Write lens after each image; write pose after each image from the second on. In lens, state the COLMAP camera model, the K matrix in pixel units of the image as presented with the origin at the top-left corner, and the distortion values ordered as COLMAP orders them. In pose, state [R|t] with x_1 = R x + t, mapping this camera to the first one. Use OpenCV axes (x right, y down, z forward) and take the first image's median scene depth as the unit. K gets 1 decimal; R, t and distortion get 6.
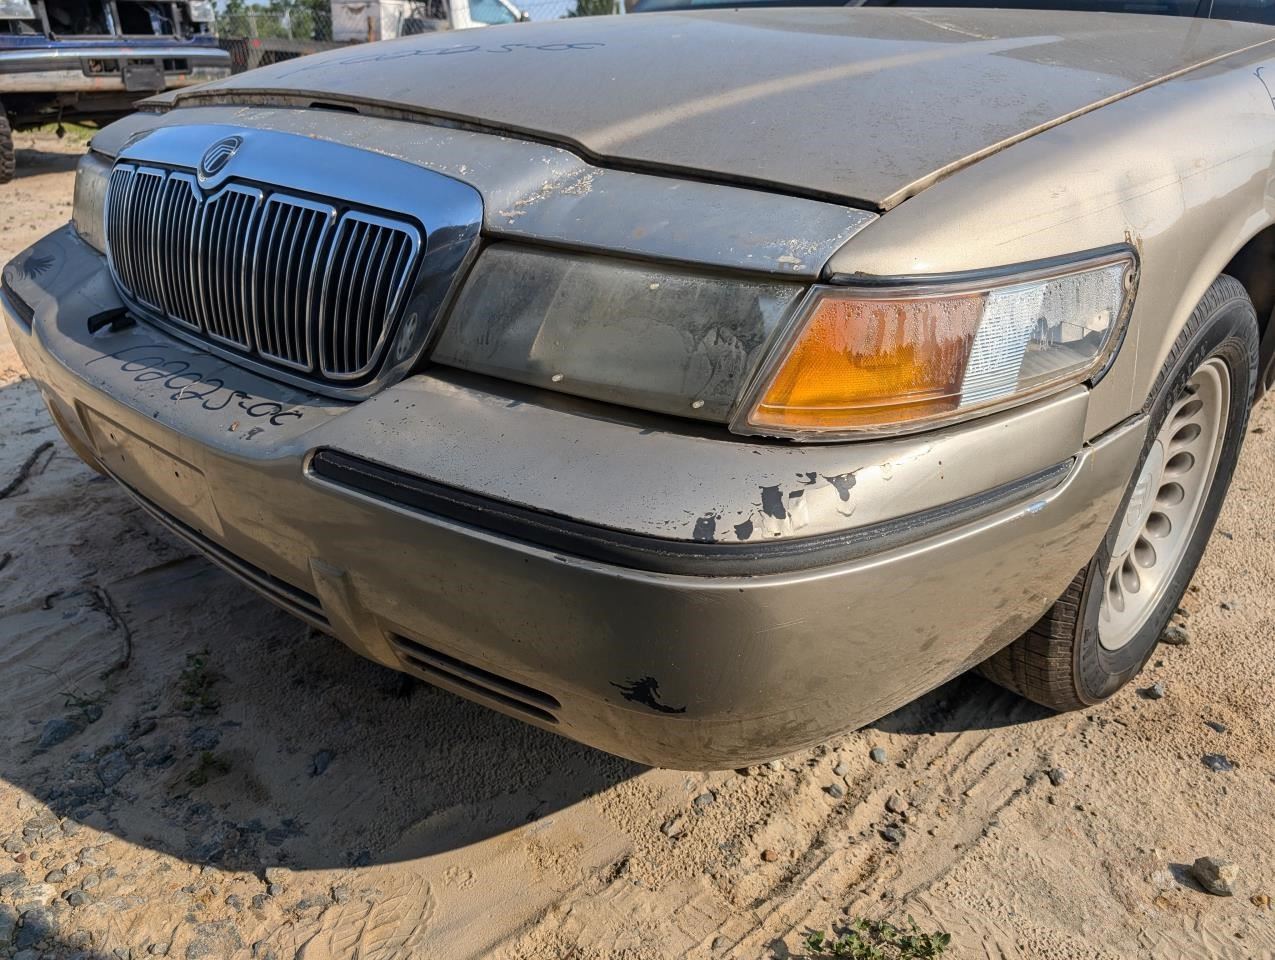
lens RADIAL K [[909.7, 0, 647.6], [0, 909.7, 478.6], [0, 0, 1]] dist [0.003766, -0.007561]
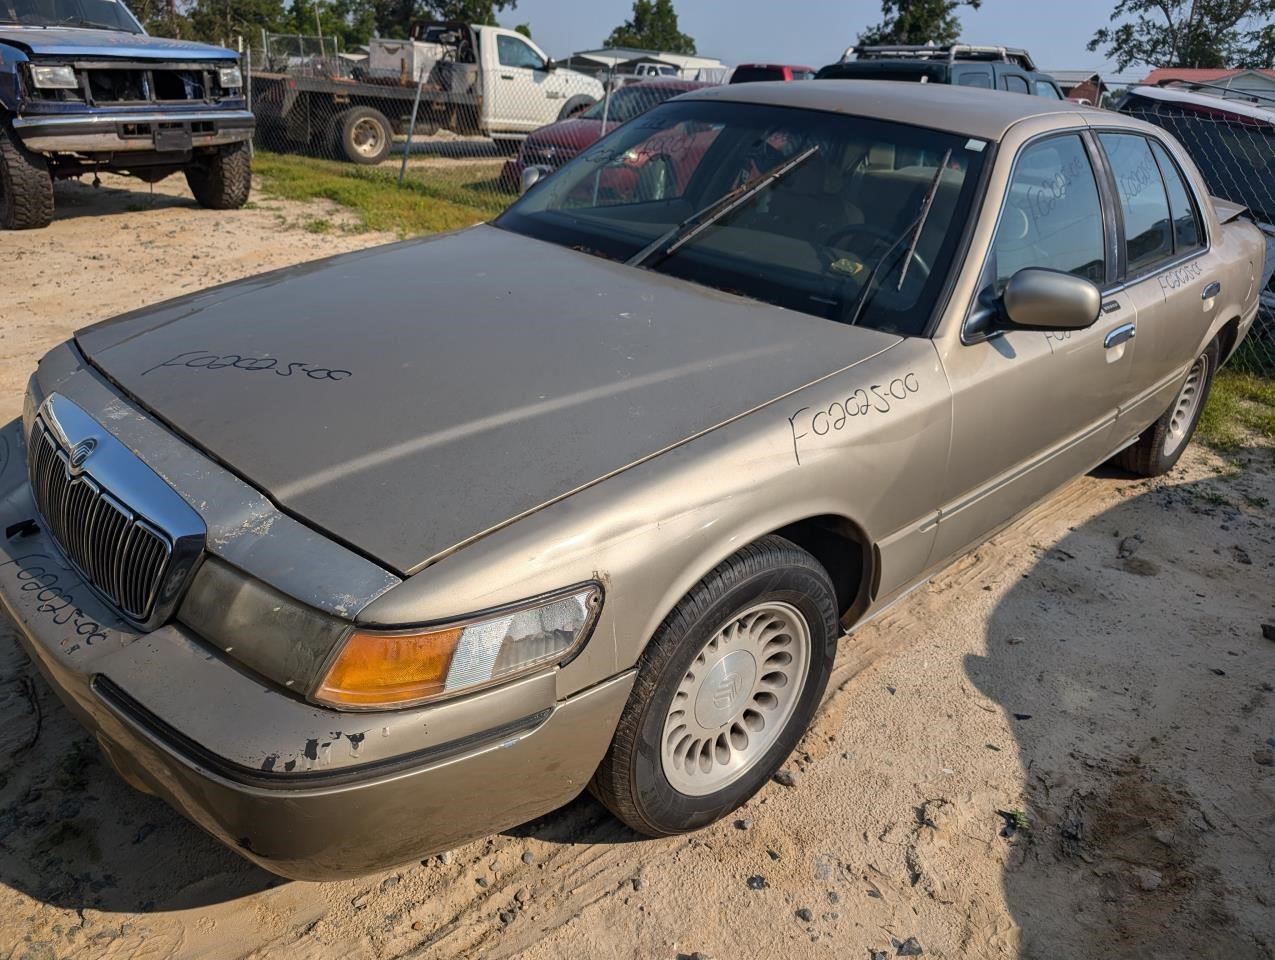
lens RADIAL K [[897.5, 0, 637.5], [0, 897.5, 480.0], [0, 0, 1]] dist [0.006361, -0.008074]
pose [[0.997243, 0.065454, -0.034960, 0.482655], [-0.065801, 0.997793, -0.008855, -0.318314], [0.034303, 0.011131, 0.999349, -0.458968]]
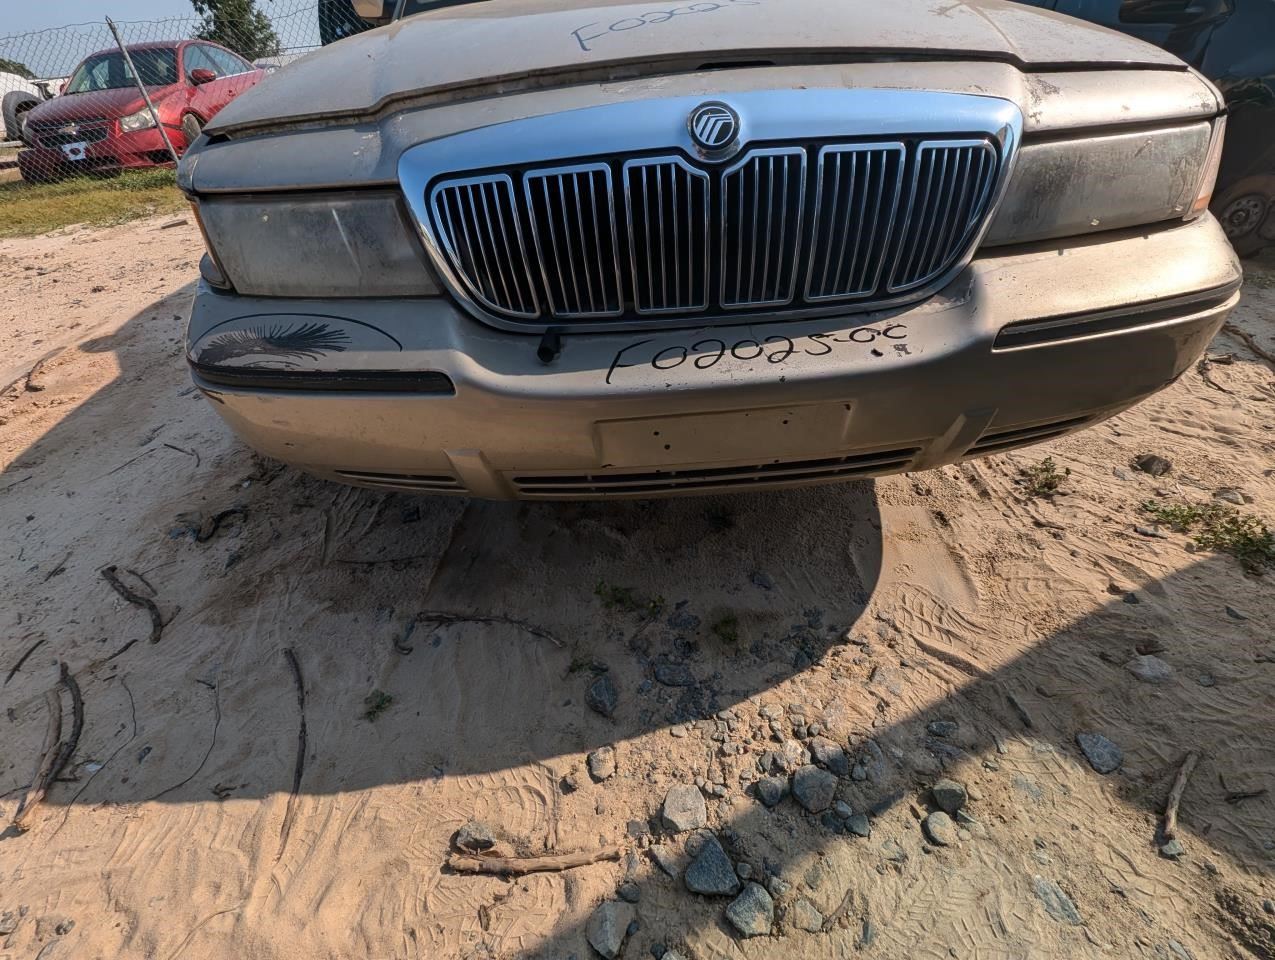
lens RADIAL K [[511.6, 0, 637.5], [0, 511.6, 480.0], [0, 0, 1]] dist [-0.011369, -0.000013]
pose [[0.731282, -0.492884, 0.471478, -0.883401], [0.356073, 0.865442, 0.352451, -0.214172], [-0.581755, -0.089860, 0.808385, 0.489755]]
